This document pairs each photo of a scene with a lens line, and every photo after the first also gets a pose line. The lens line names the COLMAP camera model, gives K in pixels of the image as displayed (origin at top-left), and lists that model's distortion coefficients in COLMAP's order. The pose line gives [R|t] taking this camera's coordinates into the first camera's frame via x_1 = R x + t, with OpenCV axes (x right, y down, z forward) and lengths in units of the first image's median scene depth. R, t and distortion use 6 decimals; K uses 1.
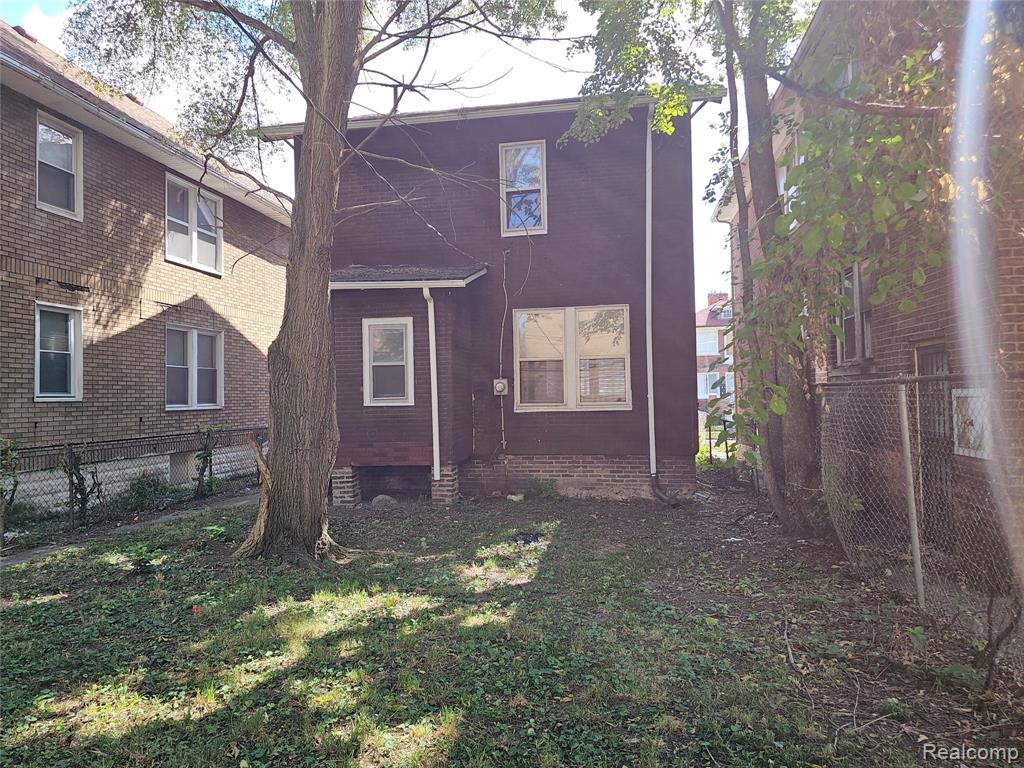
lens RADIAL K [[694.4, 0, 512.5], [0, 694.4, 382.1], [0, 0, 1]] dist [0.023713, -0.003224]
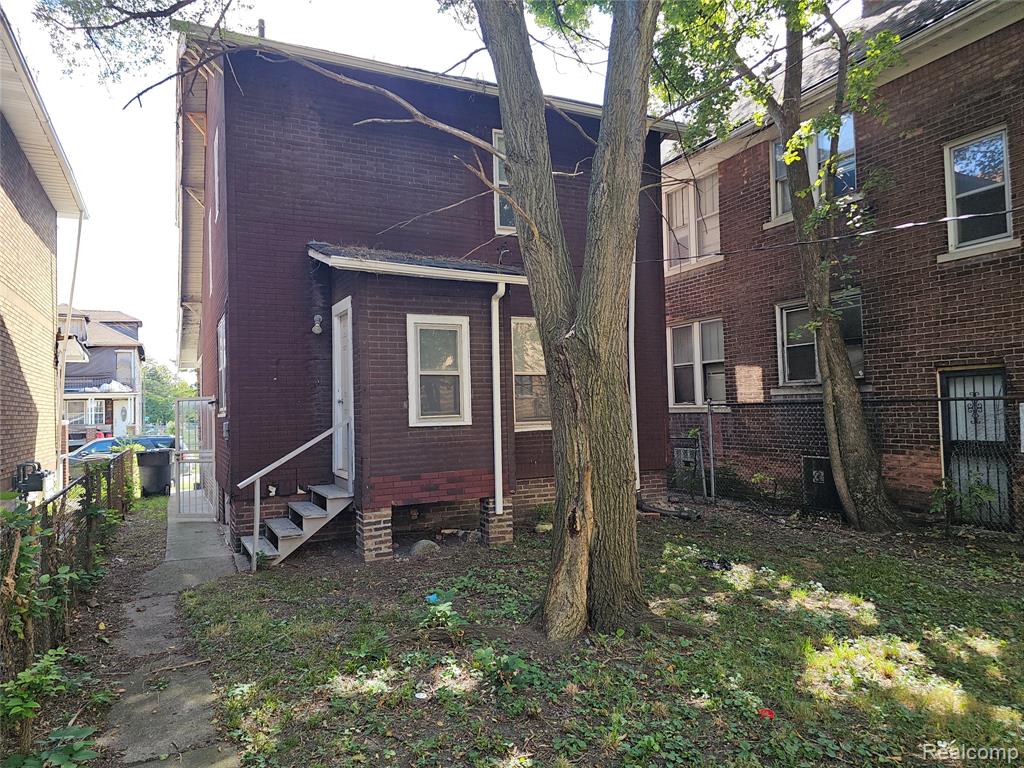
lens RADIAL K [[694.4, 0, 514.9], [0, 694.4, 382.9], [0, 0, 1]] dist [0.023713, -0.003224]
pose [[0.805609, 0.021368, 0.592061, -0.578545], [-0.003797, 0.999515, -0.030906, 0.009420], [-0.592435, 0.022650, 0.805300, 0.308714]]
